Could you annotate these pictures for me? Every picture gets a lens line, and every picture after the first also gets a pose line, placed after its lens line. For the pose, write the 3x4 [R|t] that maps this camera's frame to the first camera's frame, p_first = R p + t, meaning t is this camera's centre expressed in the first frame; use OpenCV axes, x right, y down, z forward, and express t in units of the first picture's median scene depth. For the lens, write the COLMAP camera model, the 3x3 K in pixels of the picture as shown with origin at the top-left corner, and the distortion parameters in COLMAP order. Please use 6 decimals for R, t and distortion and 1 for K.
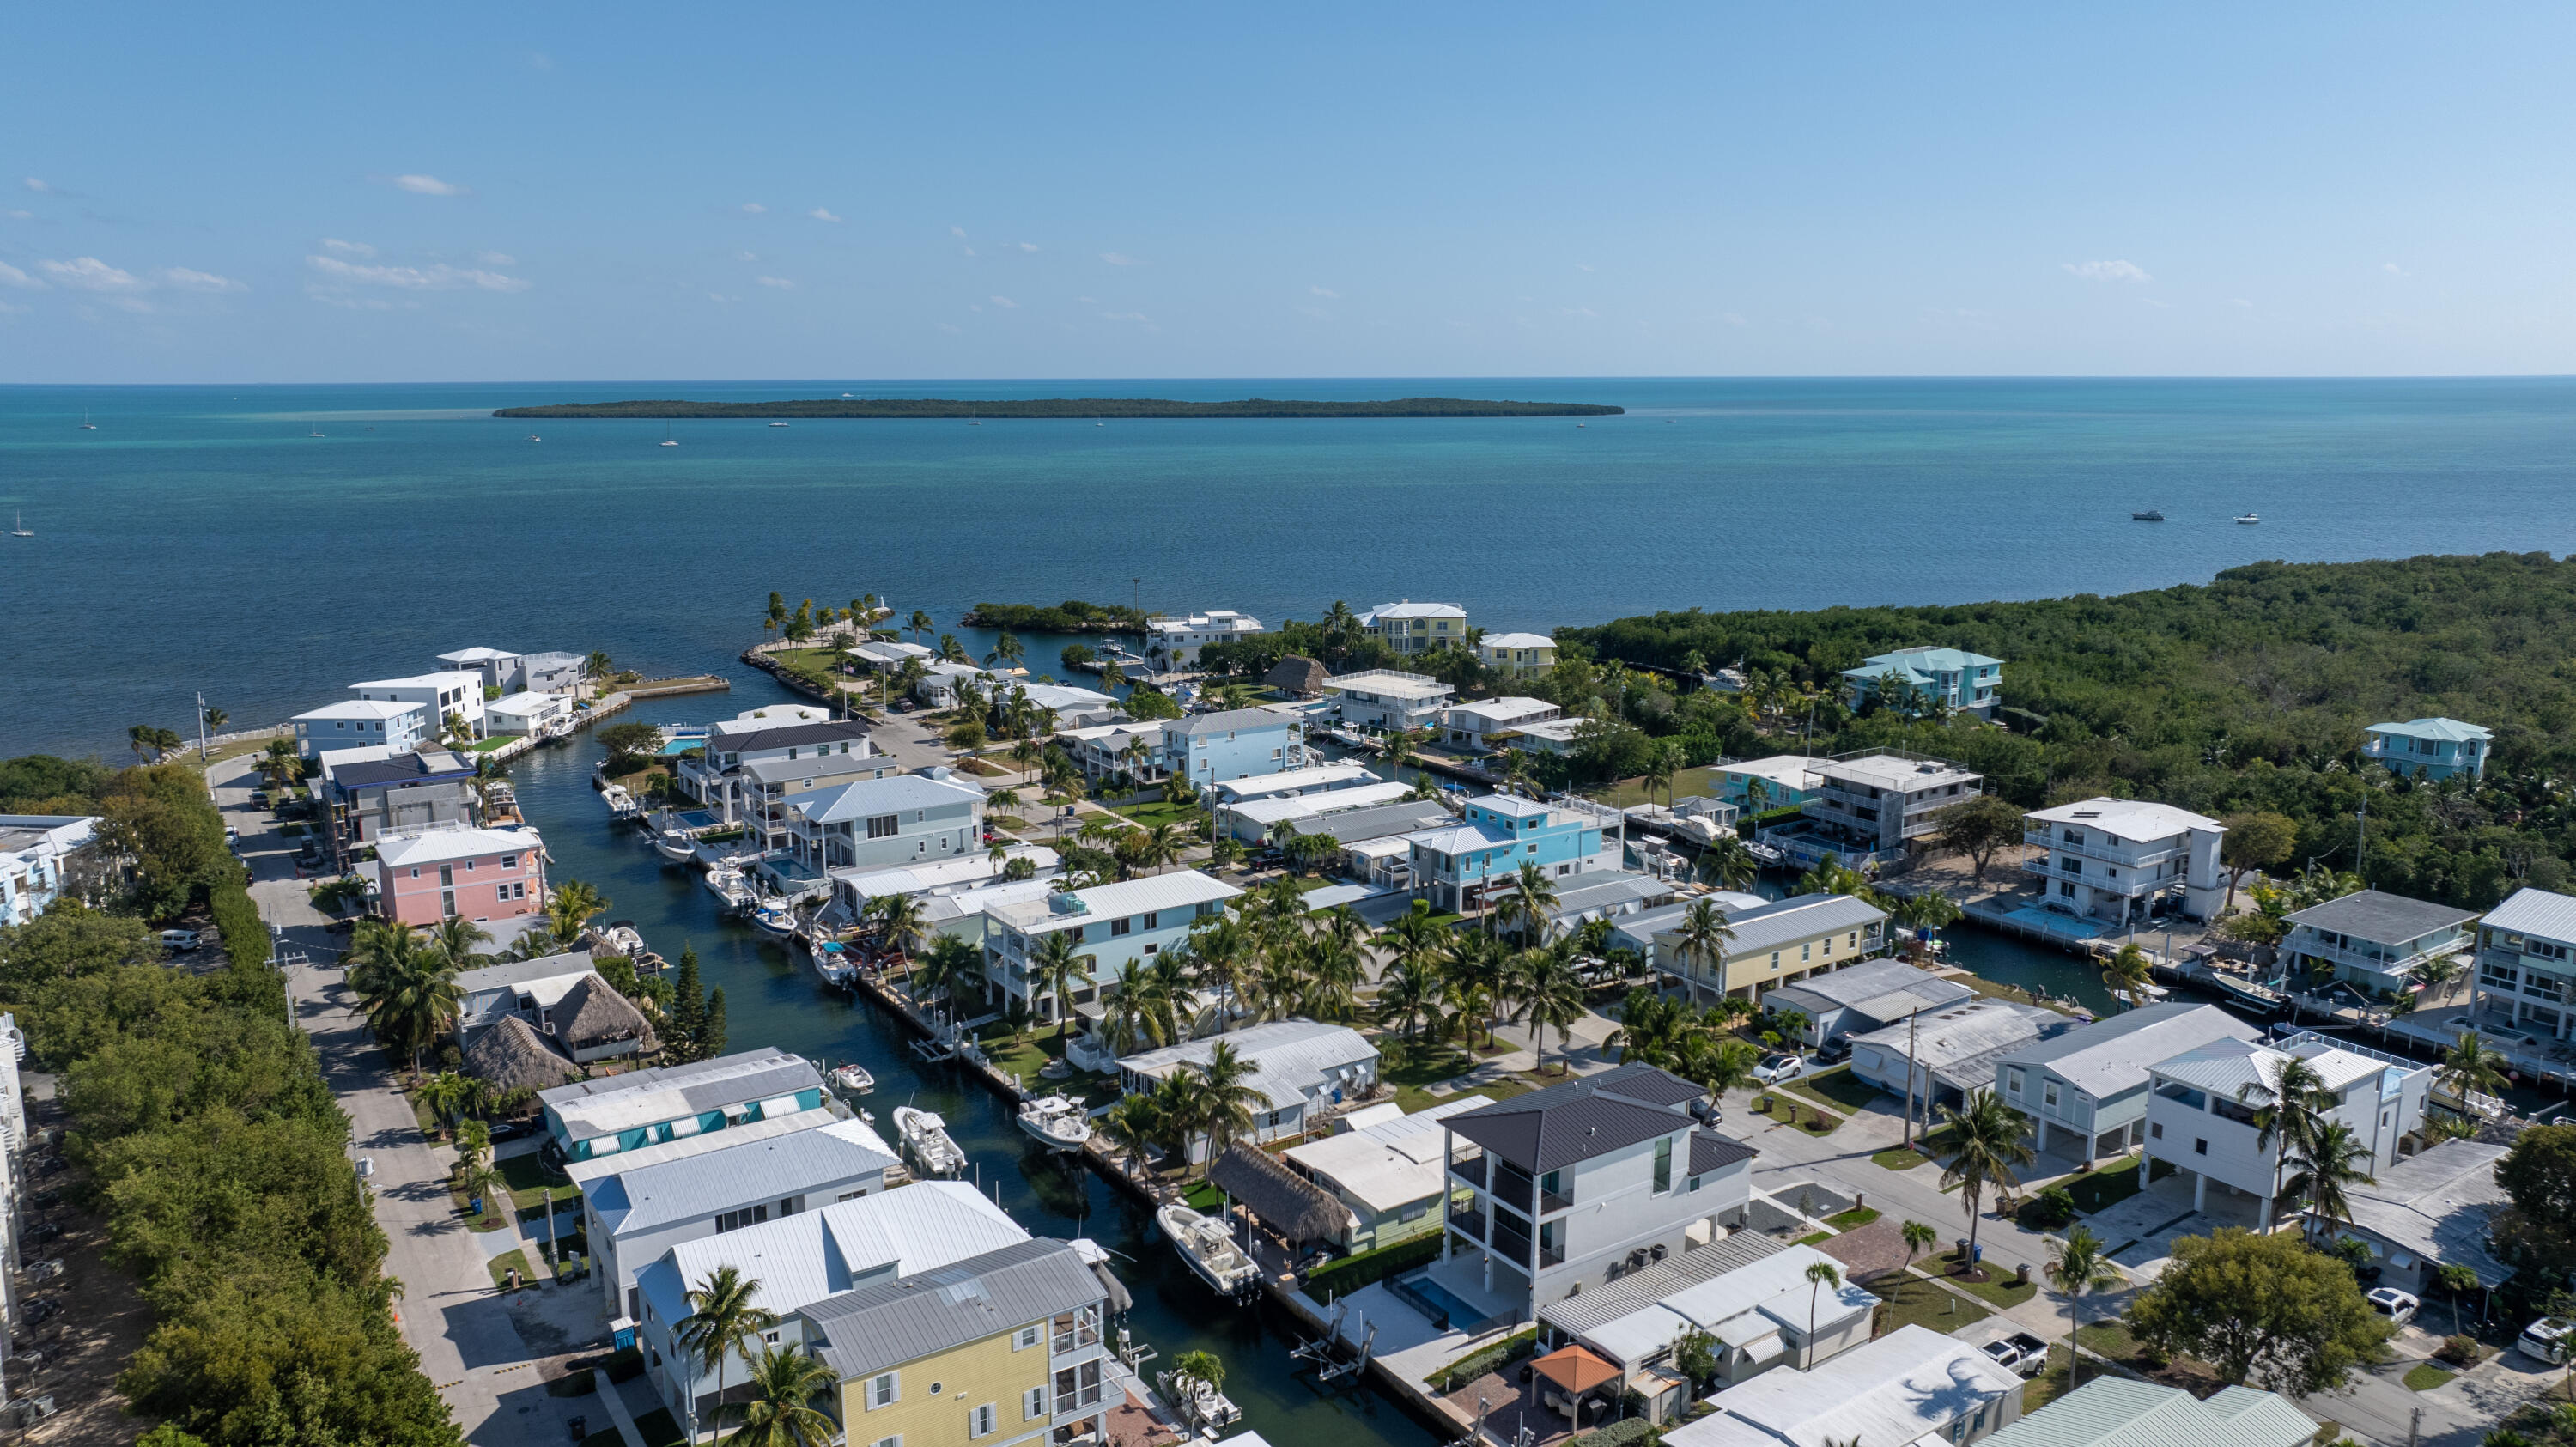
lens RADIAL K [[1825.0, 0, 1286.4], [0, 1825.0, 723.5], [0, 0, 1]] dist [-0.035706, 0.043819]
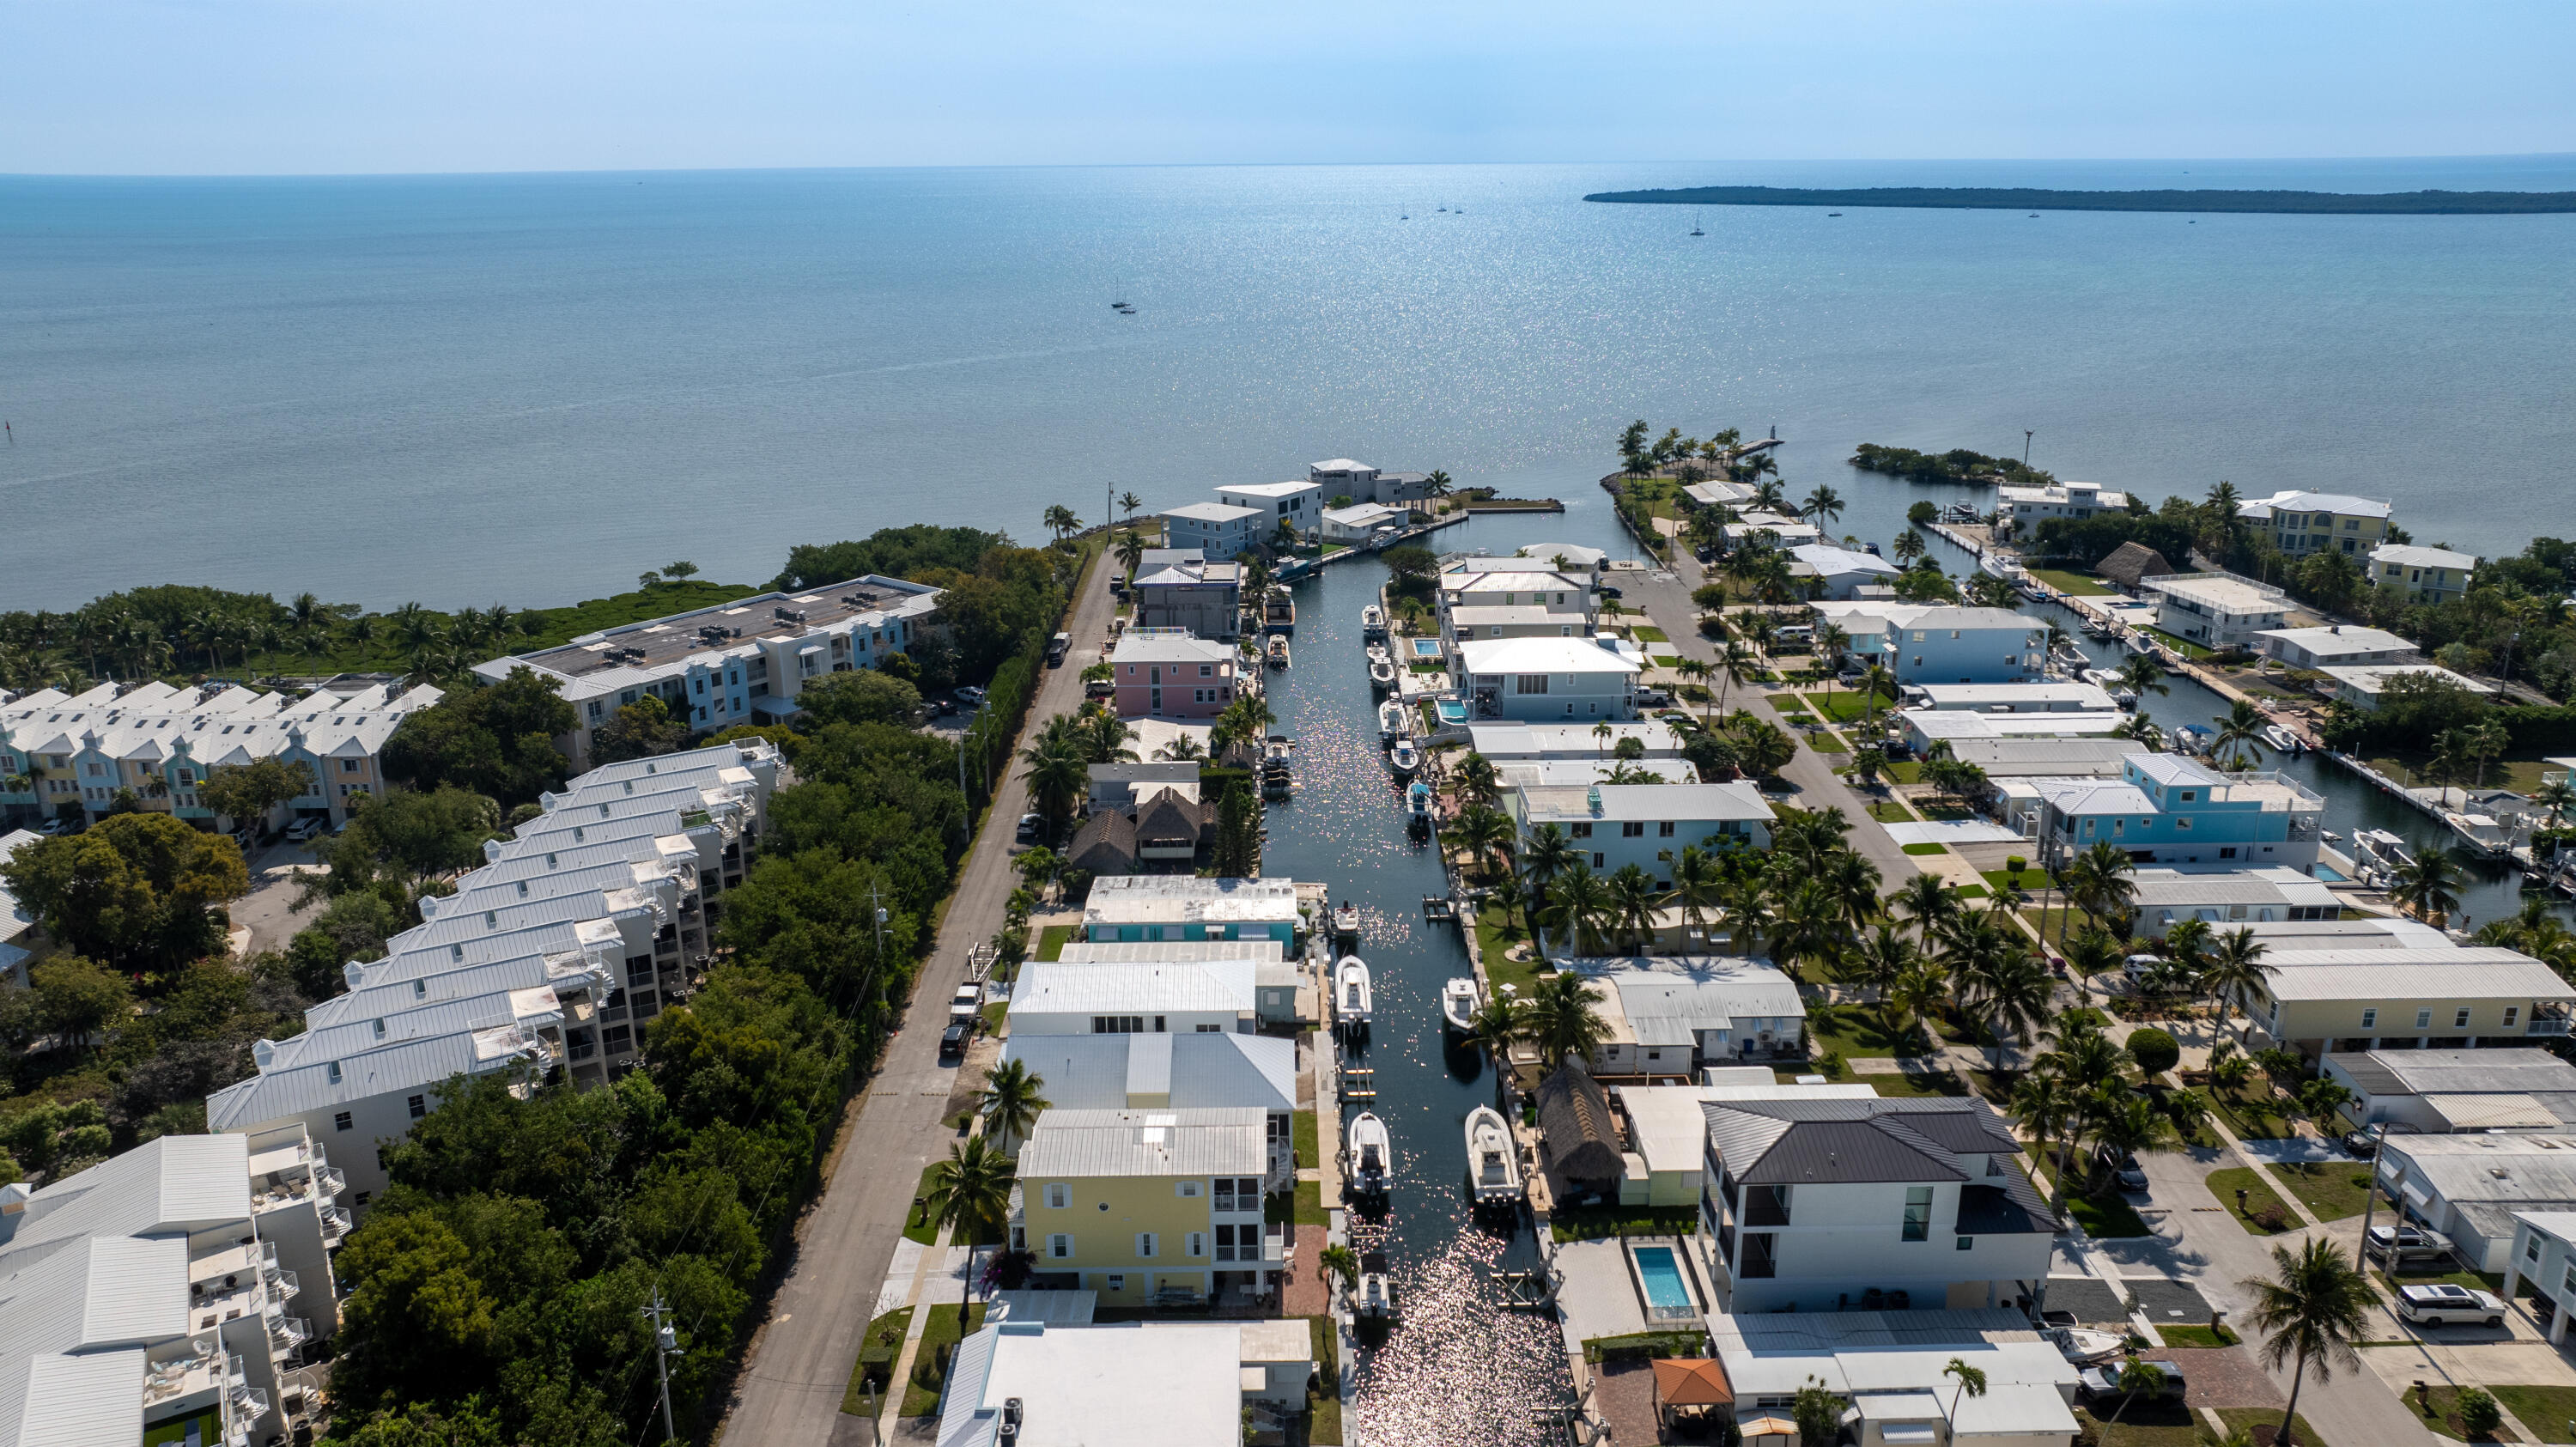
lens RADIAL K [[1825.0, 0, 1280.8], [0, 1825.0, 727.3], [0, 0, 1]] dist [-0.035706, 0.043819]
pose [[0.836864, 0.159521, -0.523652, 0.232252], [-0.097732, 0.984769, 0.143802, -0.062259], [0.538616, -0.069165, 0.839708, 0.037724]]
